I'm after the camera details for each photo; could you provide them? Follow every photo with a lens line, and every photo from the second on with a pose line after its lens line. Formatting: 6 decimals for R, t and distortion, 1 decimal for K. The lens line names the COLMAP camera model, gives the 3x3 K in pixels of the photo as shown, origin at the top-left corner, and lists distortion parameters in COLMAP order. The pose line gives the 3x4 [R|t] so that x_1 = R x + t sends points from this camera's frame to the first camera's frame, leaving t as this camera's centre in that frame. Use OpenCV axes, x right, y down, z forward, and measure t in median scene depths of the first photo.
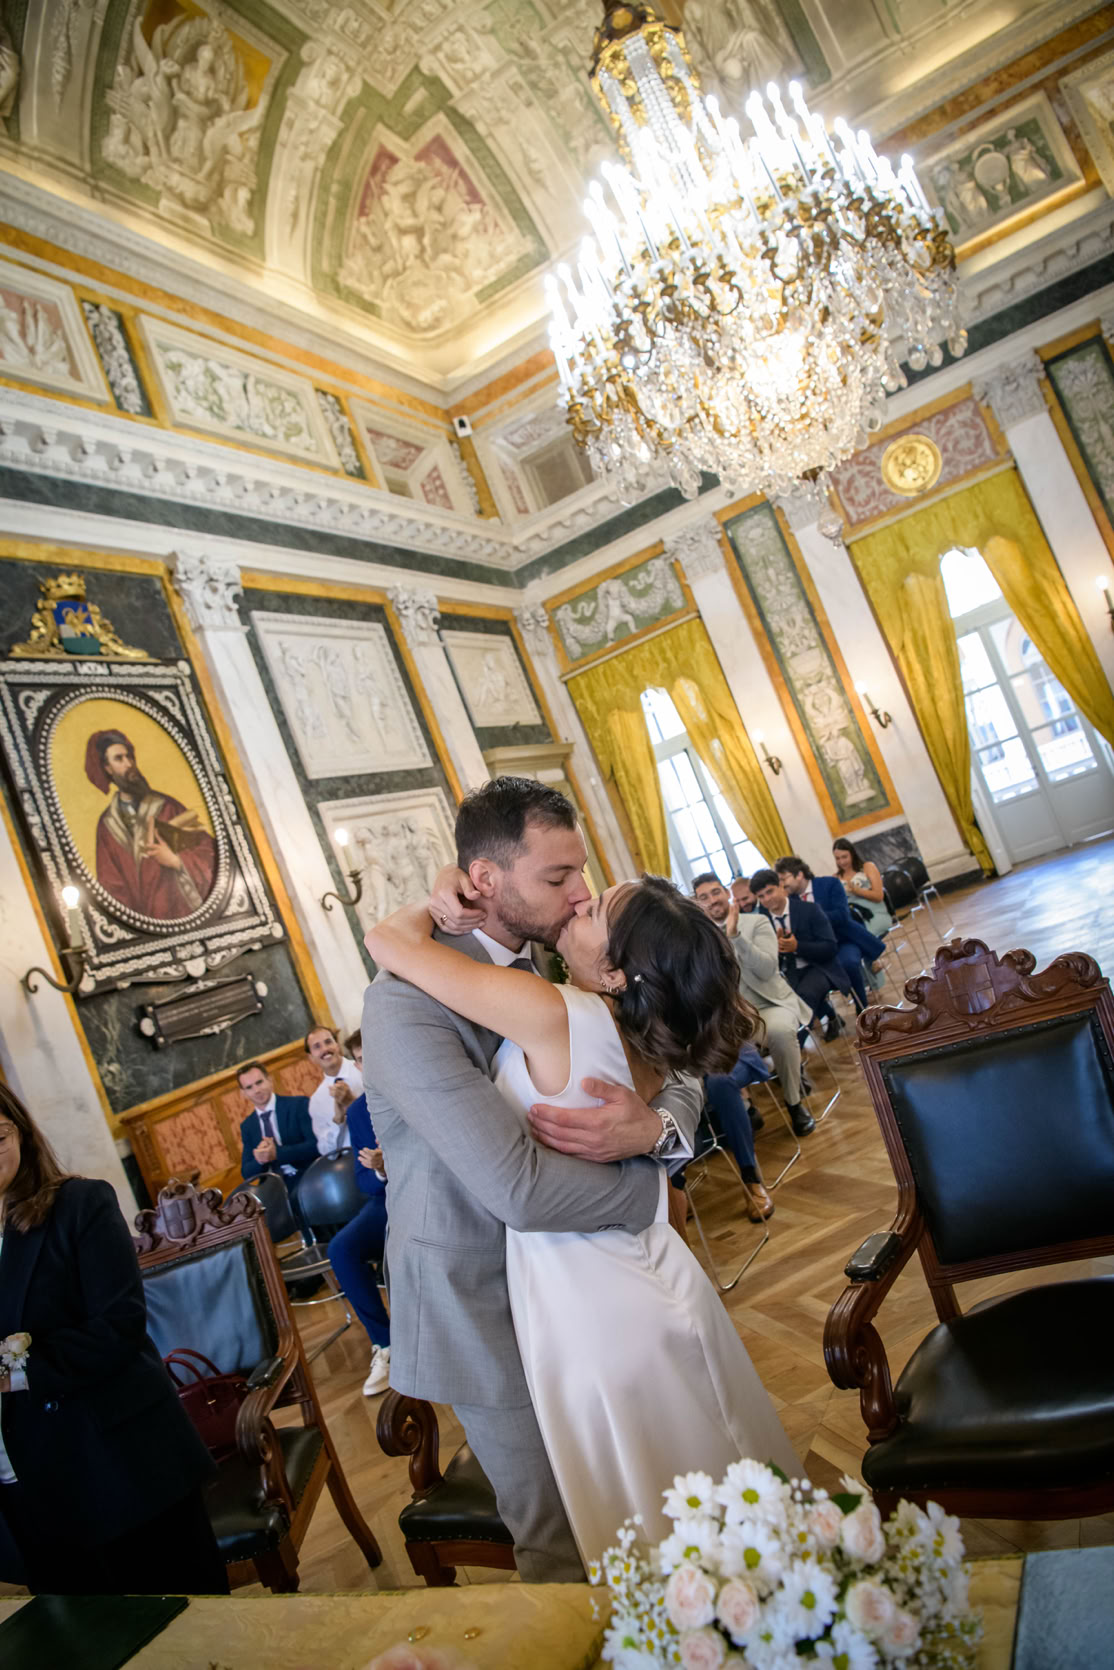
lens RADIAL K [[1132.6, 0, 557.0], [0, 1132.6, 835.0], [0, 0, 1]] dist [-0.091462, 0.000893]
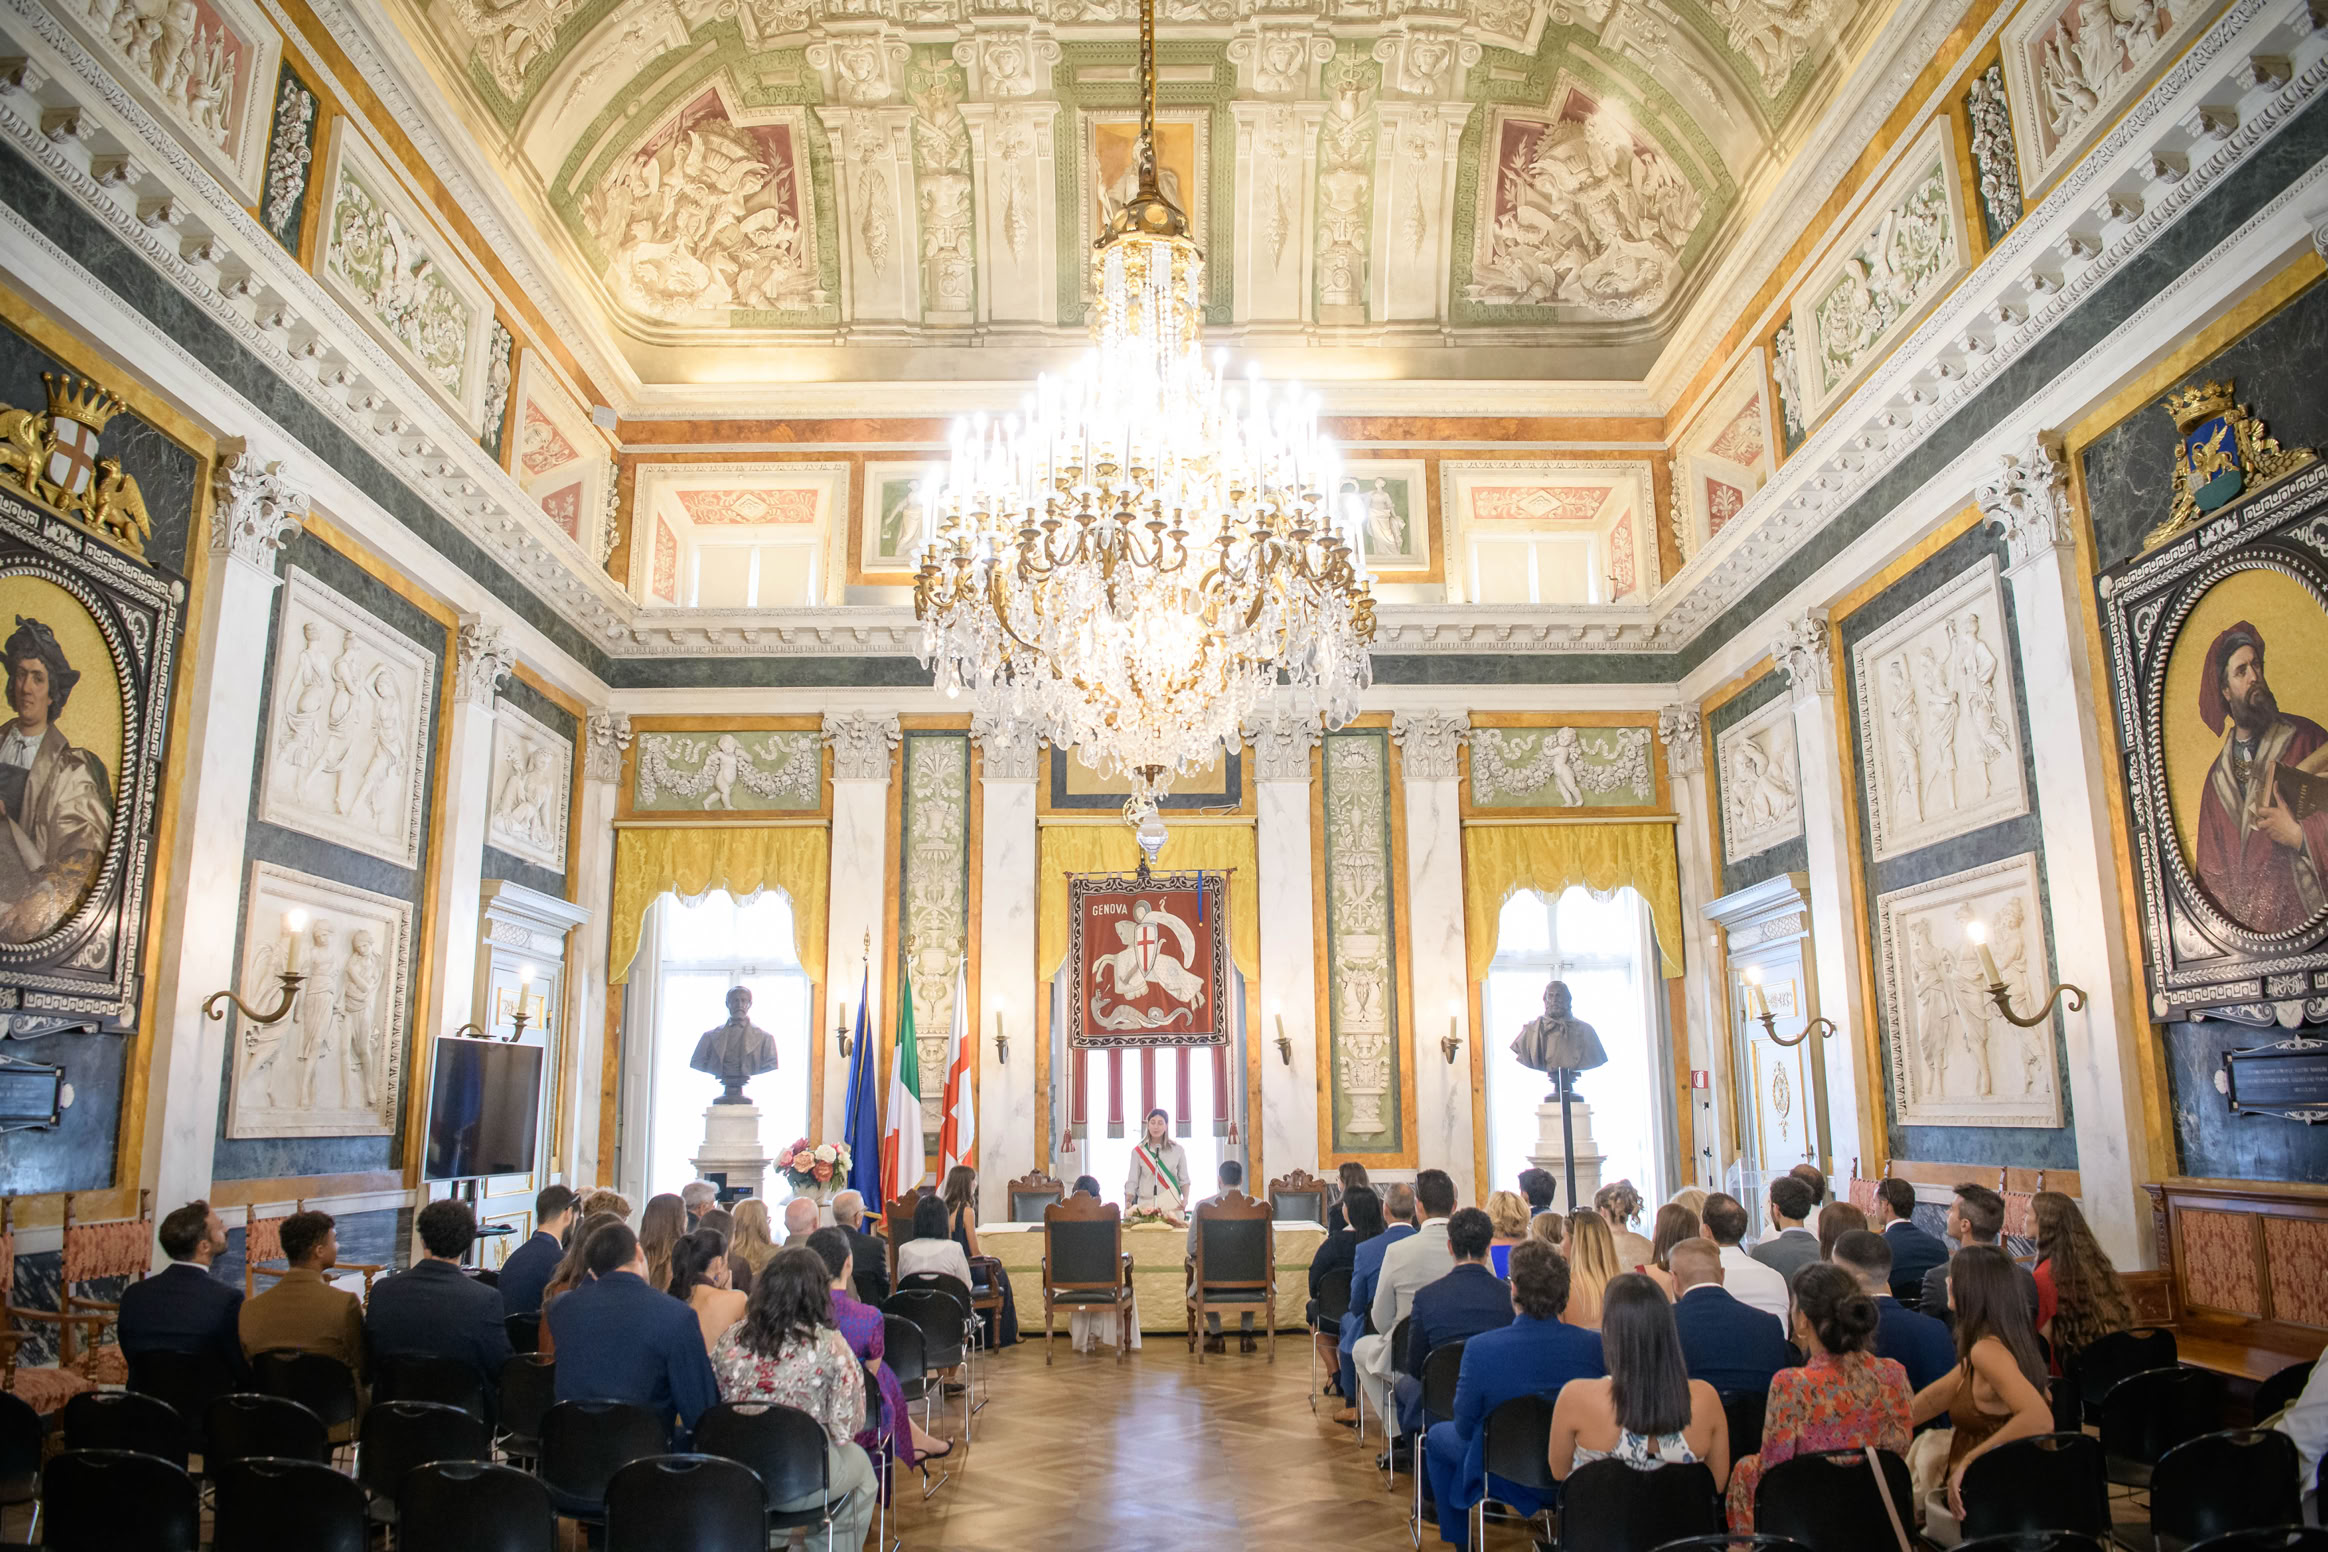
lens RADIAL K [[1578.9, 0, 1164.0], [0, 1578.9, 776.0], [0, 0, 1]] dist [-0.091462, 0.000893]
pose [[-0.824660, 0.258754, -0.502973, 0.599236], [0.343722, 0.935457, -0.082313, -0.158517], [0.449211, -0.240763, -0.860373, 1.487567]]
